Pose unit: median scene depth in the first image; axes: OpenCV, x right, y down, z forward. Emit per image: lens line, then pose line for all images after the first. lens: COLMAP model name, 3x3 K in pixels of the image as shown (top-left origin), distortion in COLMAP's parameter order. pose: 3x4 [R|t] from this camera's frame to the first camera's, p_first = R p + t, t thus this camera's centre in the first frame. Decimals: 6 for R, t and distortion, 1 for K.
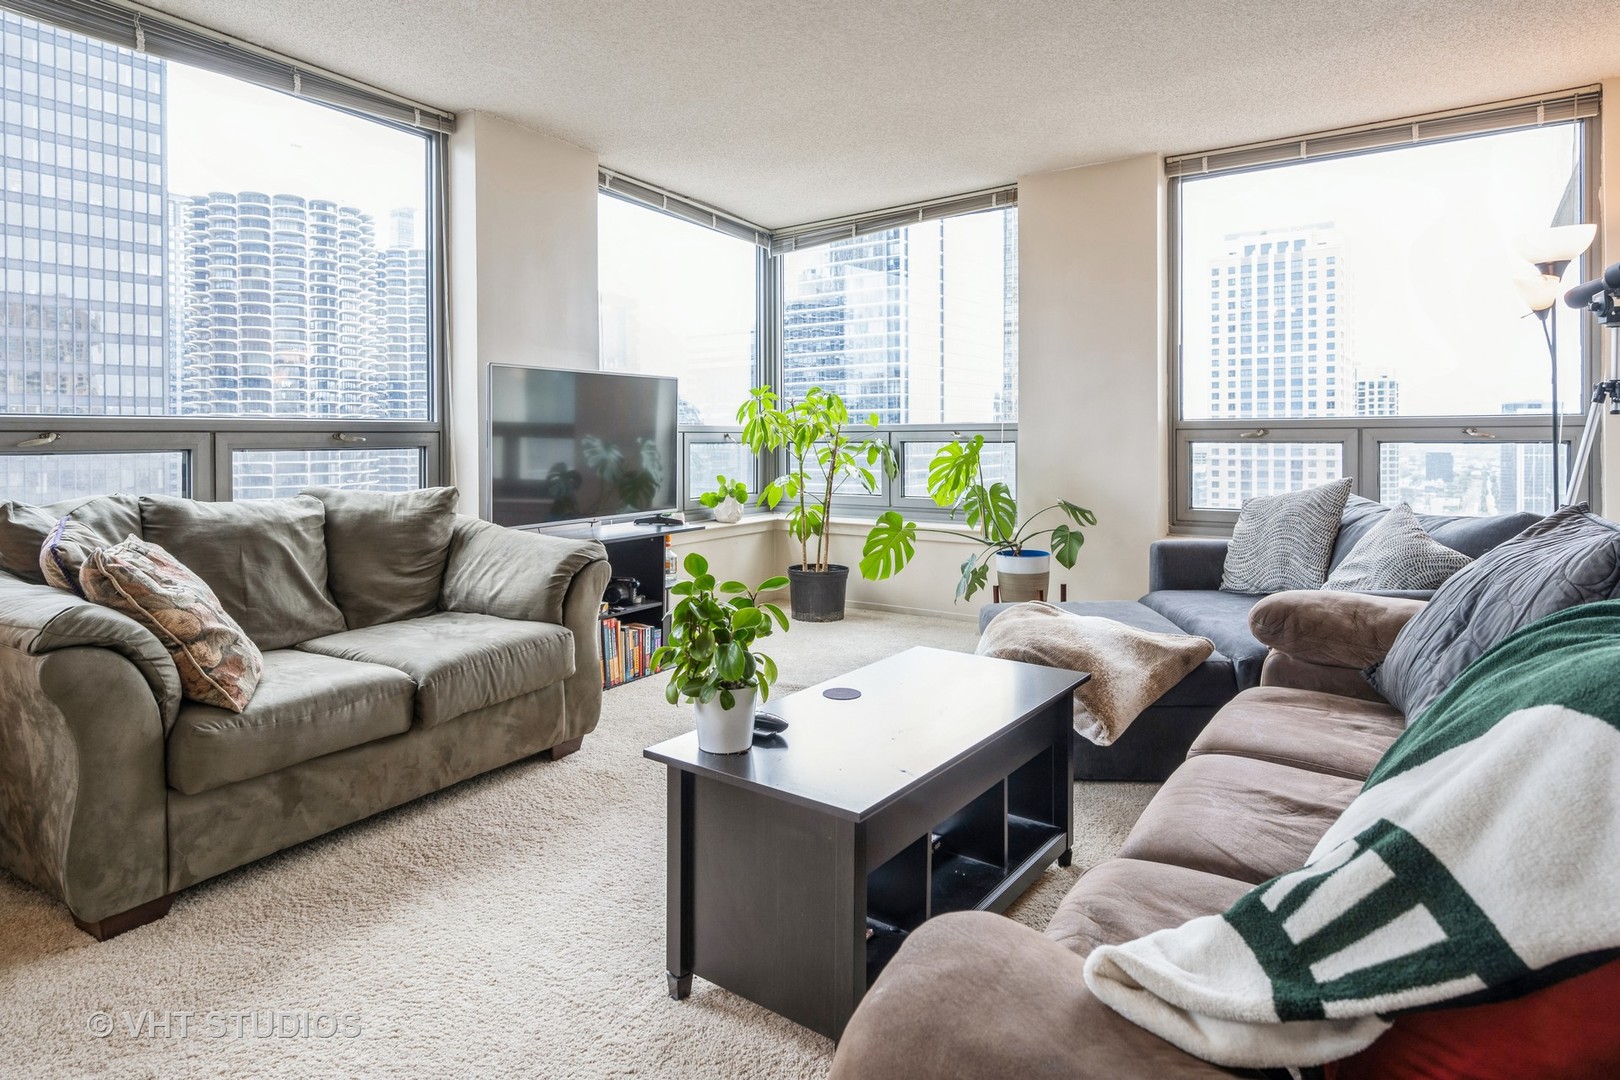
lens RADIAL K [[874.7, 0, 808.5], [0, 874.7, 533.1], [0, 0, 1]] dist [0.001465, 0.000108]
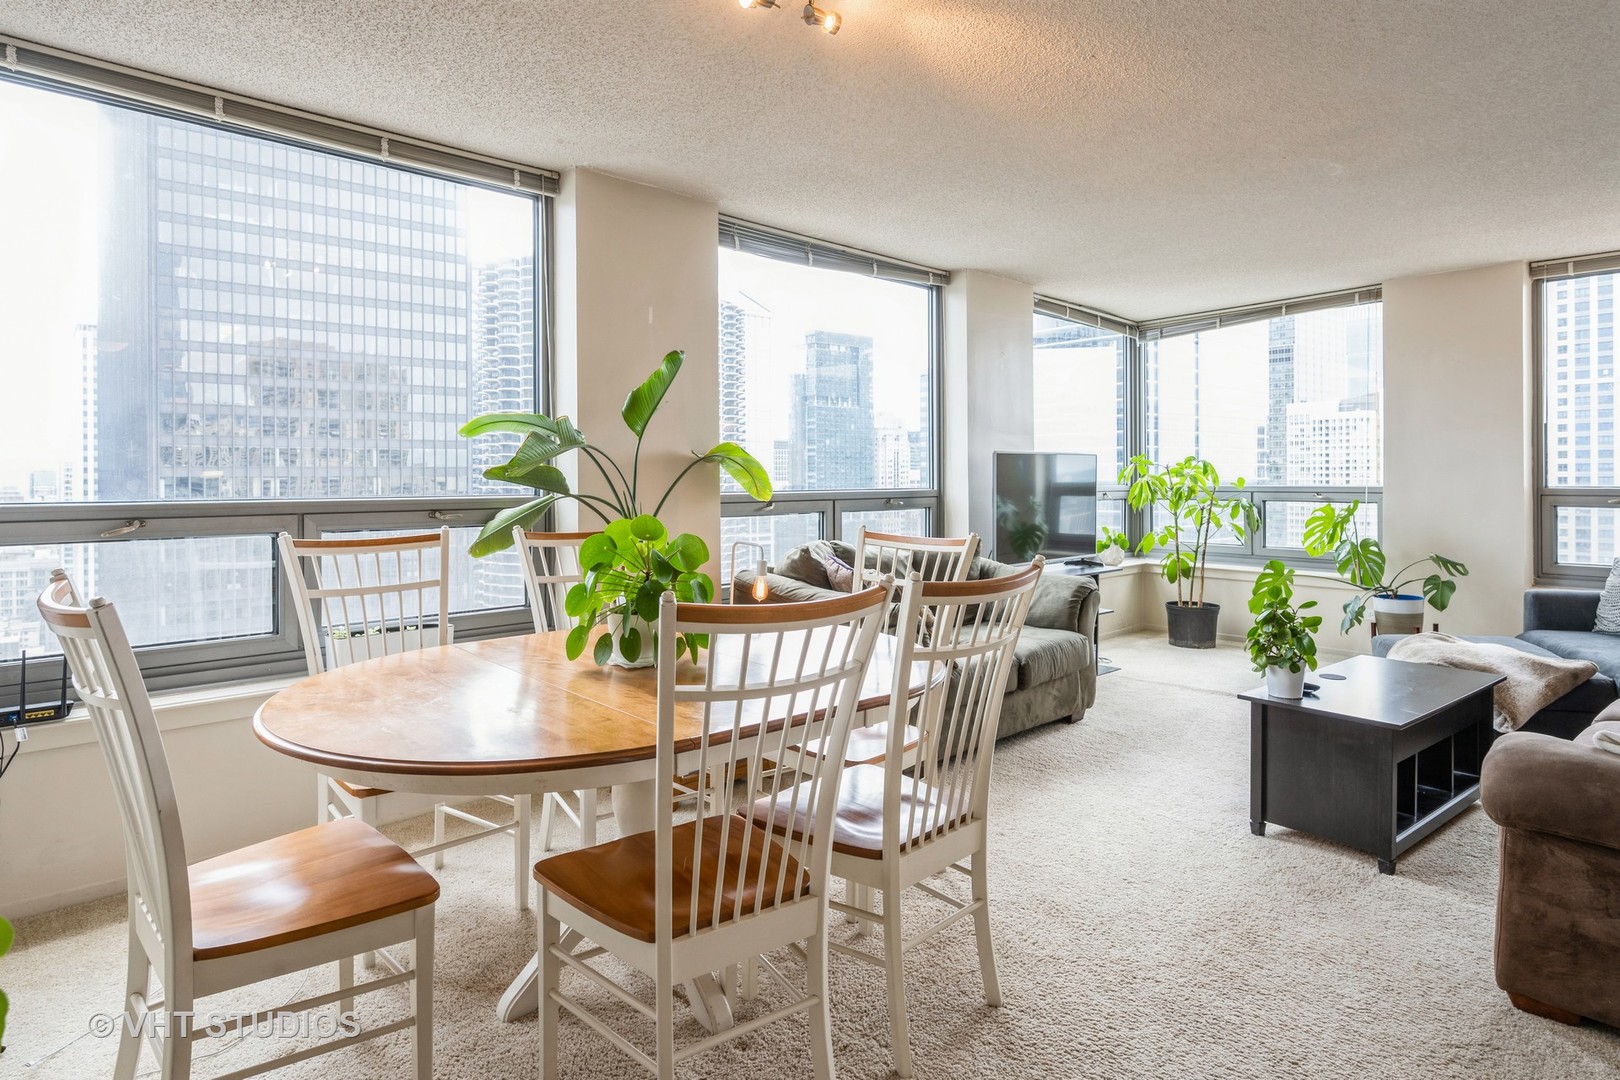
lens RADIAL K [[898.8, 0, 810.0], [0, 898.8, 540.0], [0, 0, 1]] dist [0.000048, 0.000033]
pose [[0.969911, 0.018849, -0.242727, -0.231556], [-0.027596, 0.999085, -0.032685, 0.006504], [0.241889, 0.038400, 0.969544, -0.390954]]
